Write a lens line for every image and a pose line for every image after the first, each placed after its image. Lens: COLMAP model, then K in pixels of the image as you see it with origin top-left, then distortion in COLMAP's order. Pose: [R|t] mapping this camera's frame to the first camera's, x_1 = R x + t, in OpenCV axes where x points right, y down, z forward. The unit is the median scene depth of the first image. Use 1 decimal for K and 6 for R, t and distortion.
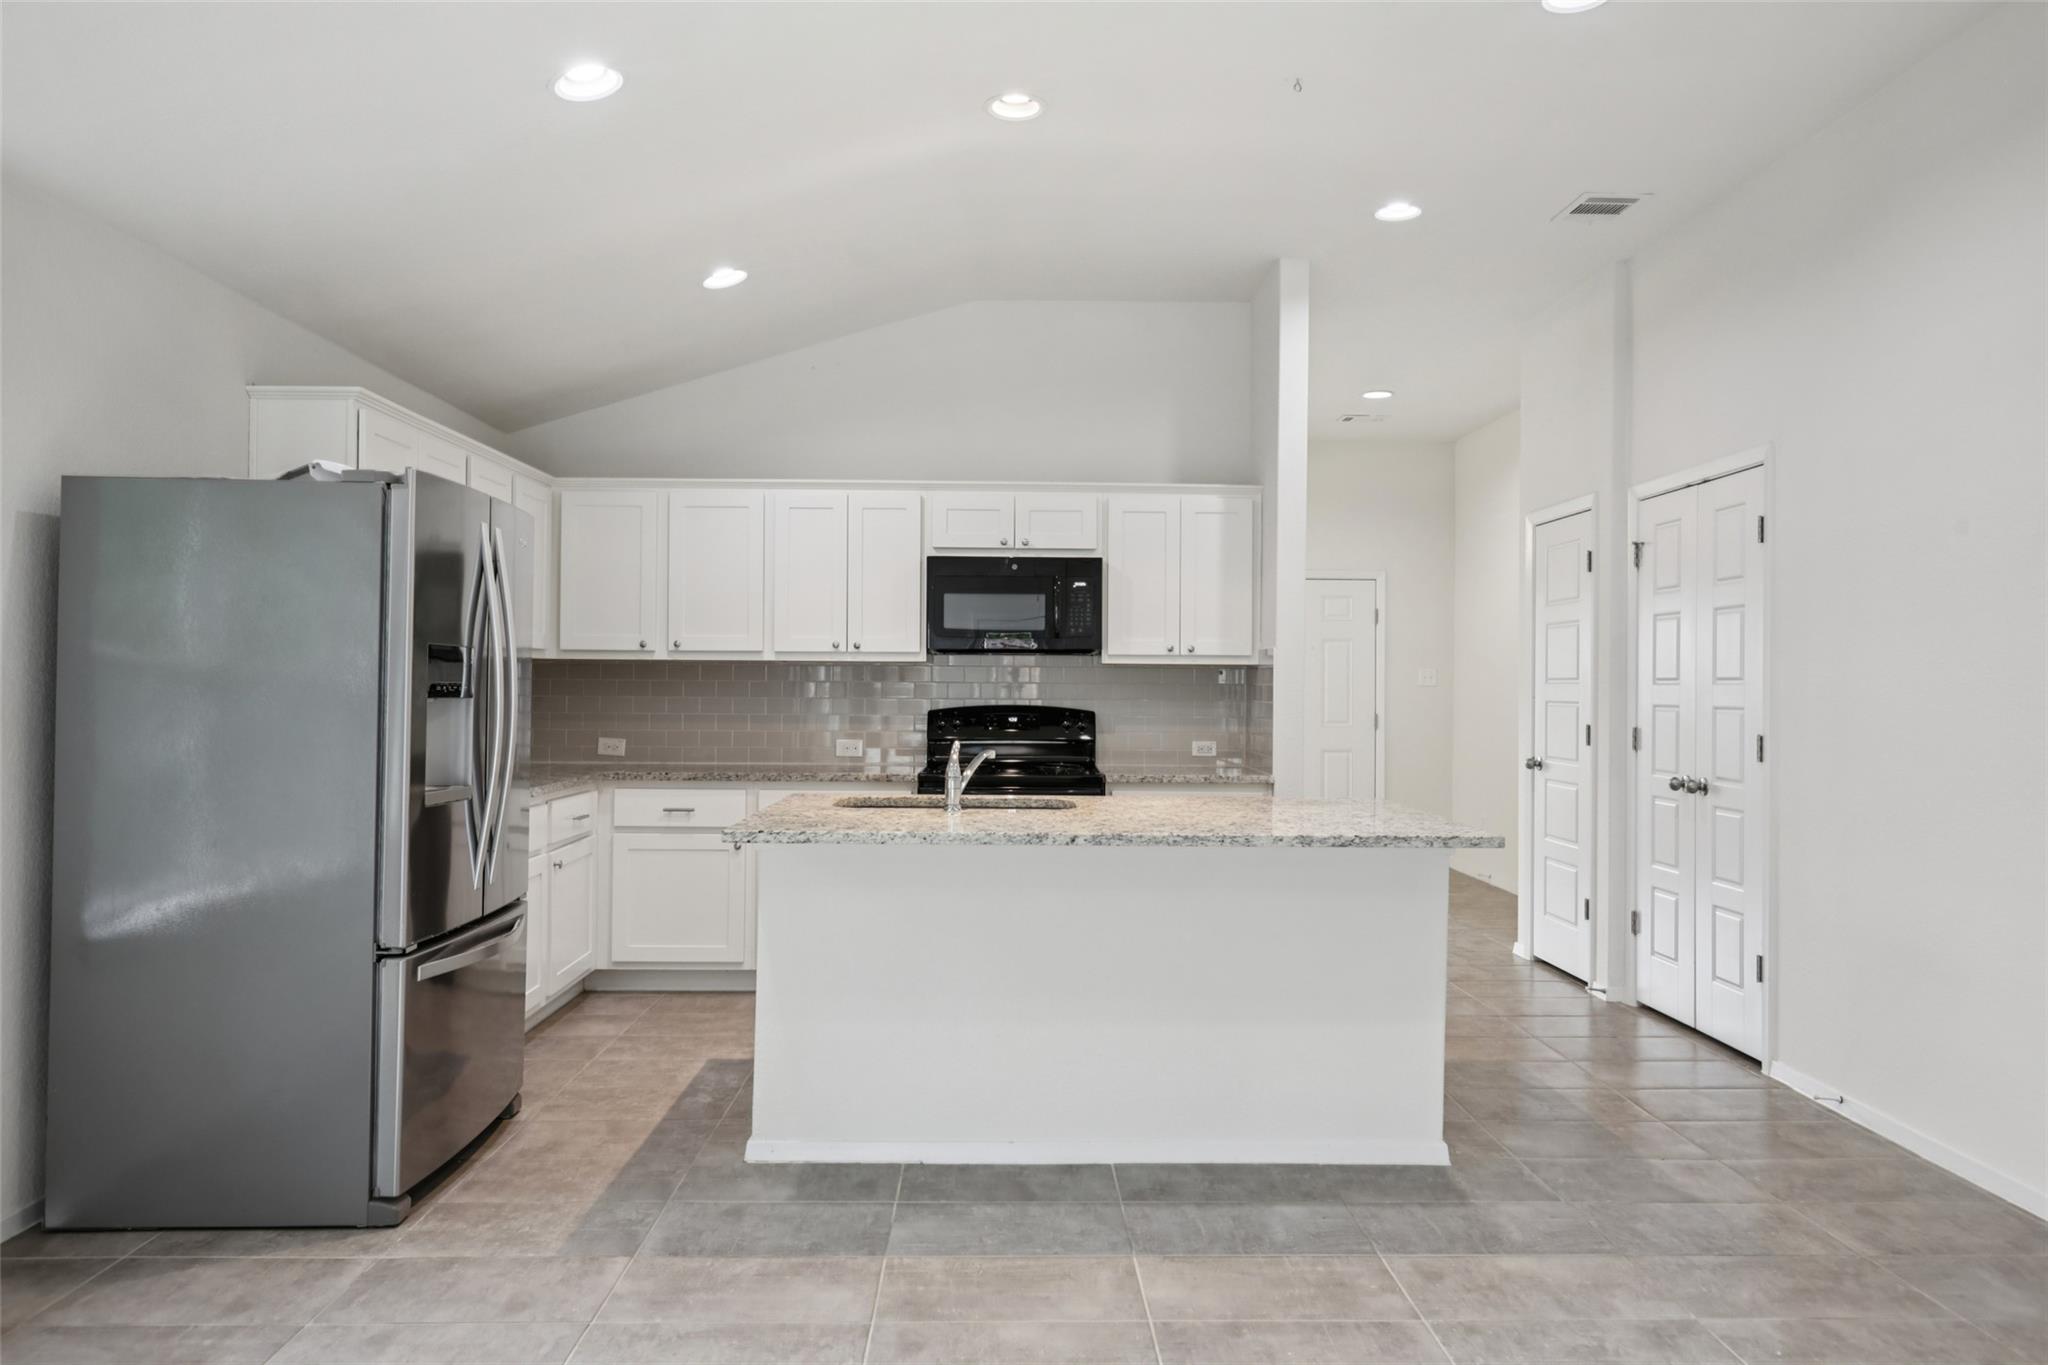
lens RADIAL K [[1361.2, 0, 1040.9], [0, 1361.2, 669.0], [0, 0, 1]] dist [-0.006375, -0.003905]
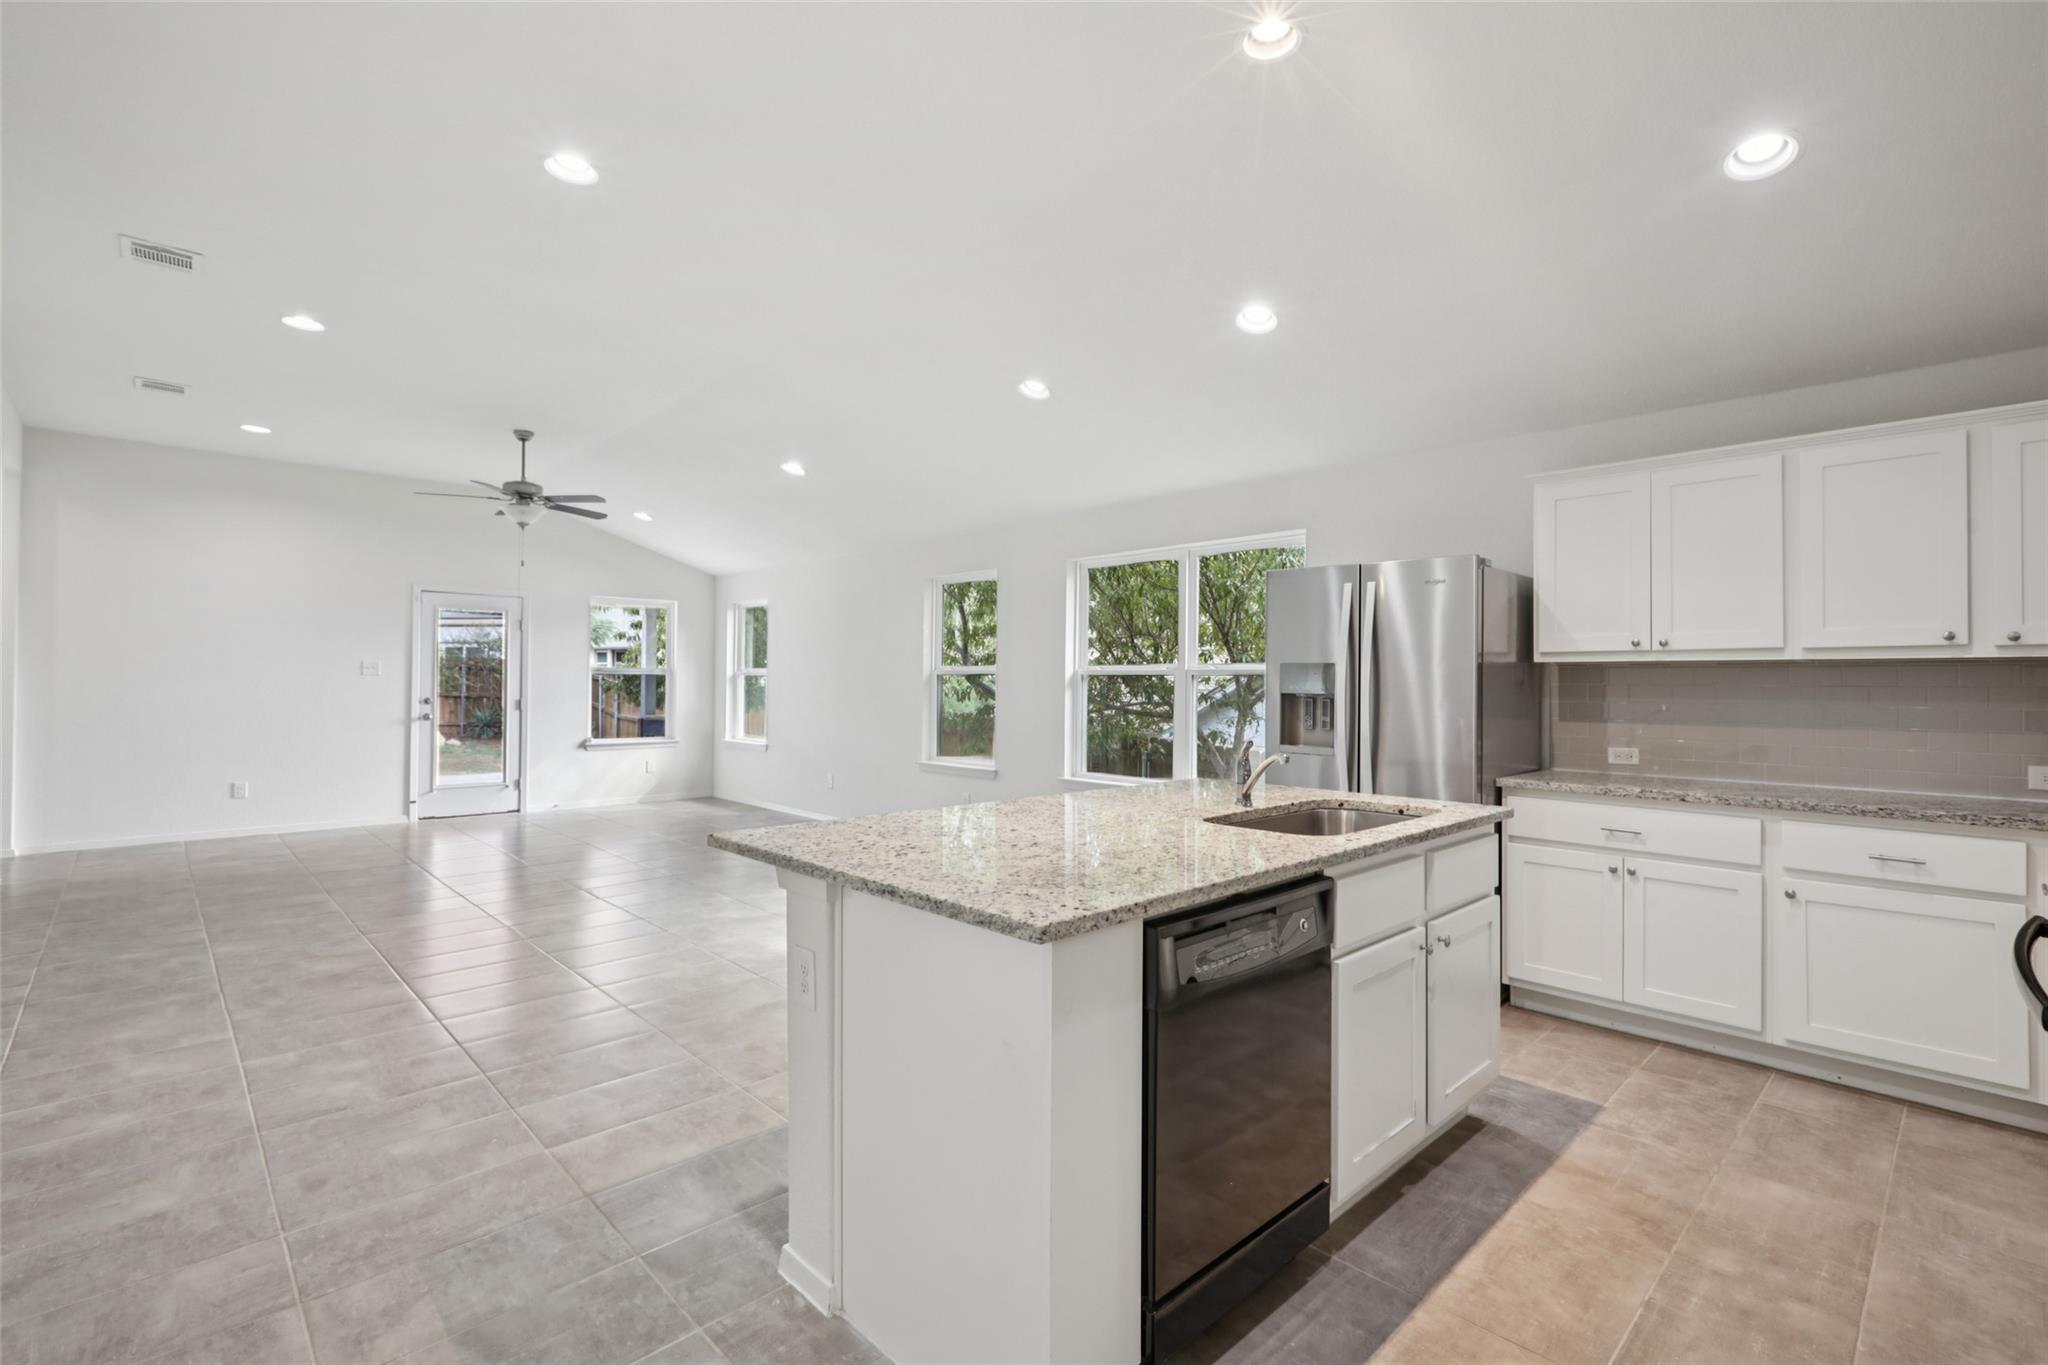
lens RADIAL K [[926.3, 0, 1026.2], [0, 926.3, 678.5], [0, 0, 1]] dist [0.004249, -0.001474]
pose [[-0.746243, -0.015124, -0.665502, 0.355811], [-0.005438, 0.999847, -0.016625, 0.013671], [0.665651, -0.008787, -0.746211, 0.955294]]
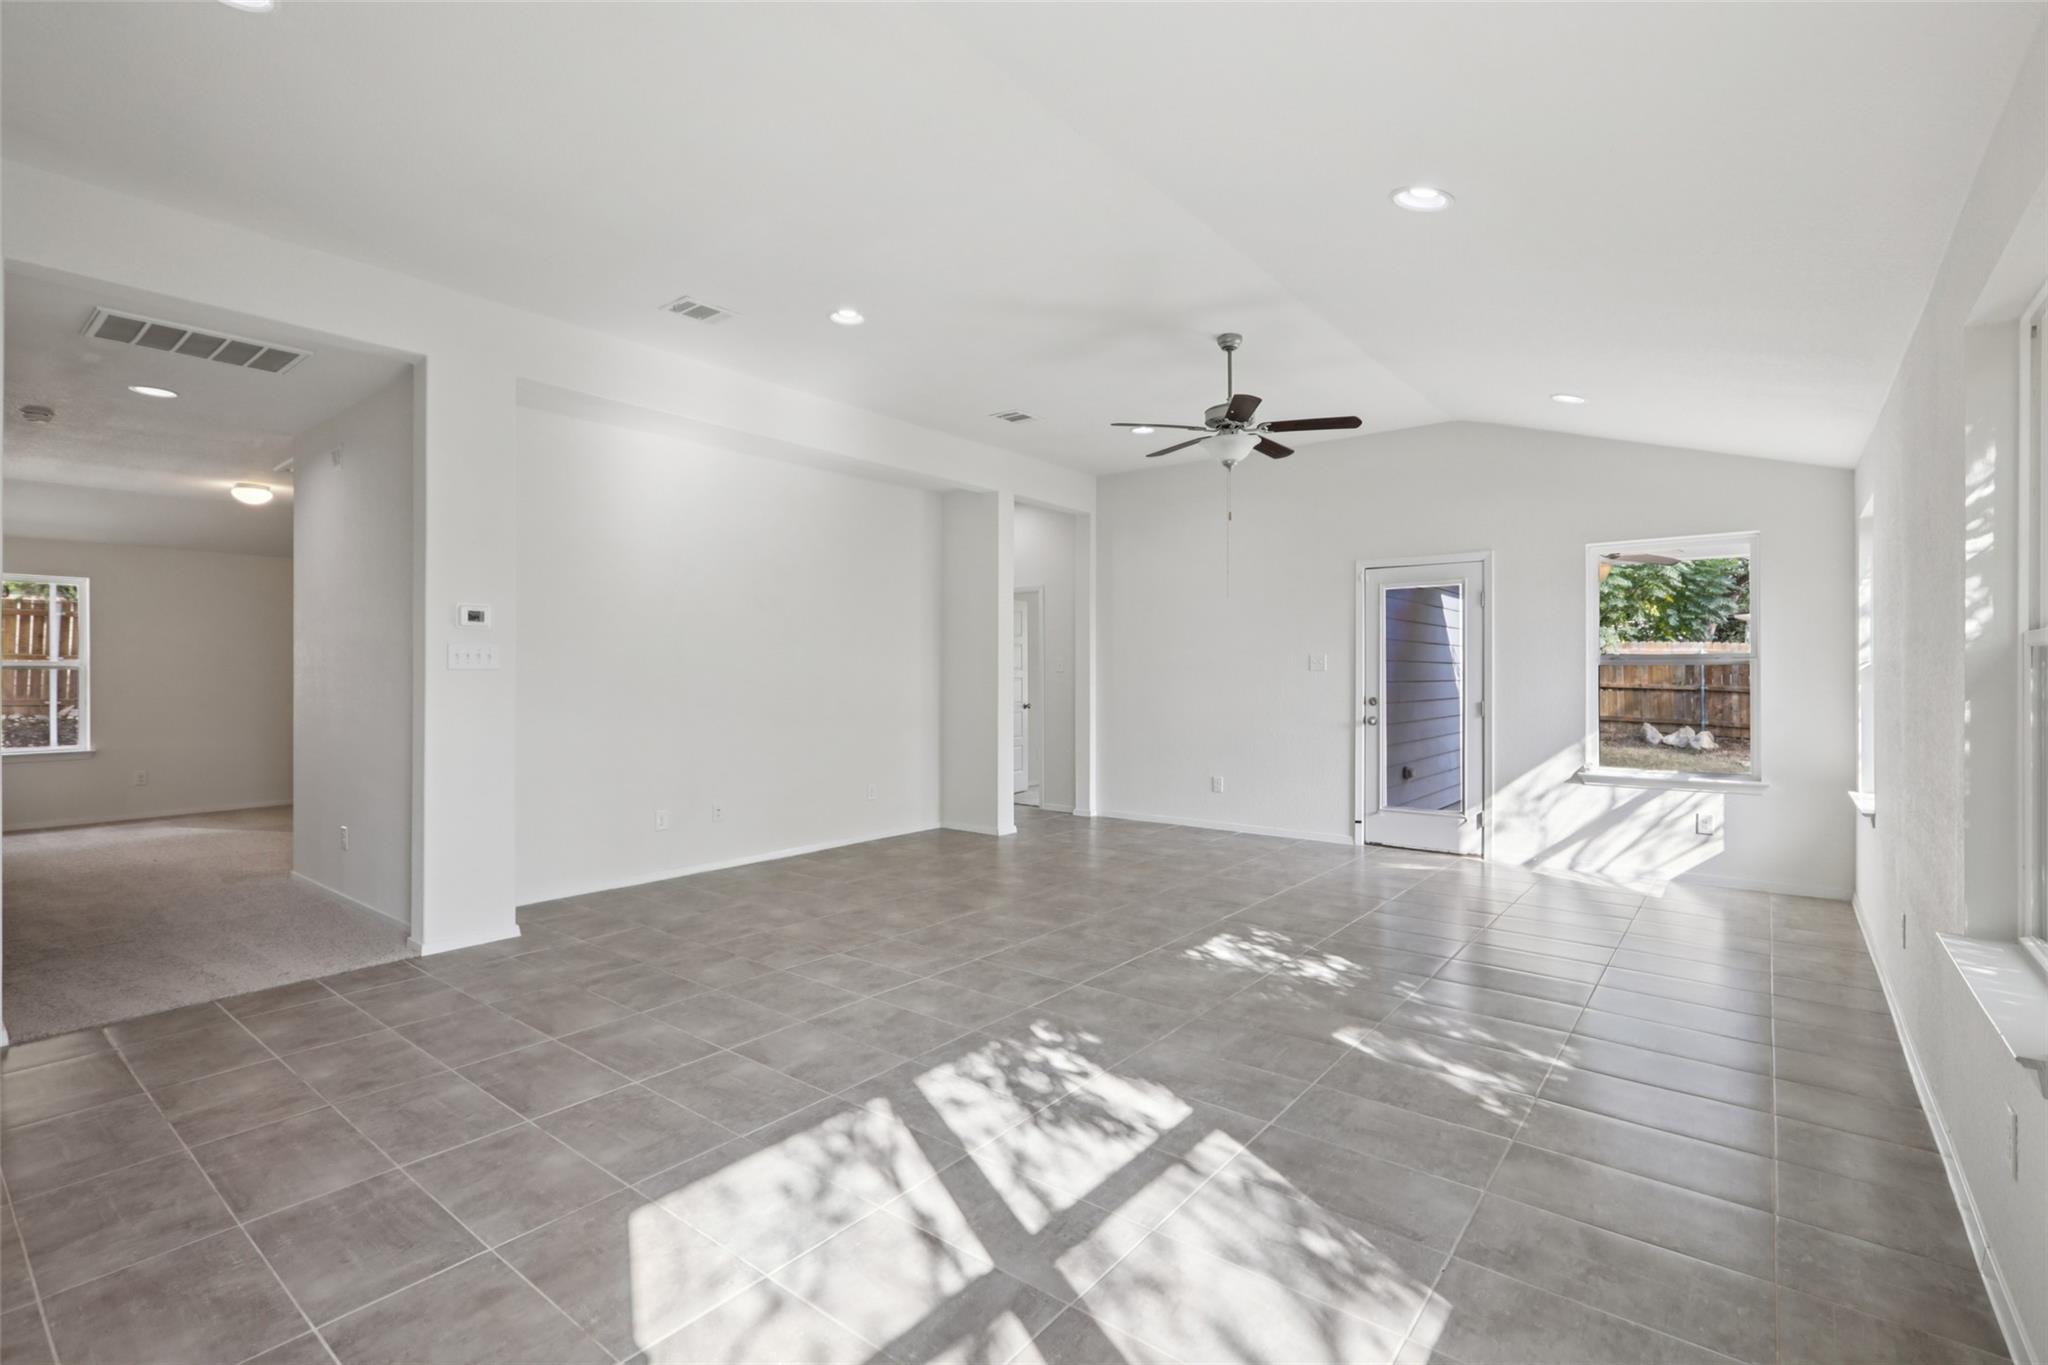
lens RADIAL K [[926.3, 0, 1056.6], [0, 926.3, 678.1], [0, 0, 1]] dist [0.004249, -0.001474]
pose [[-0.774900, -0.007592, 0.632038, -0.340740], [-0.011186, 0.999936, -0.001702, 0.006111], [-0.631985, -0.008389, -0.774936, 0.447584]]
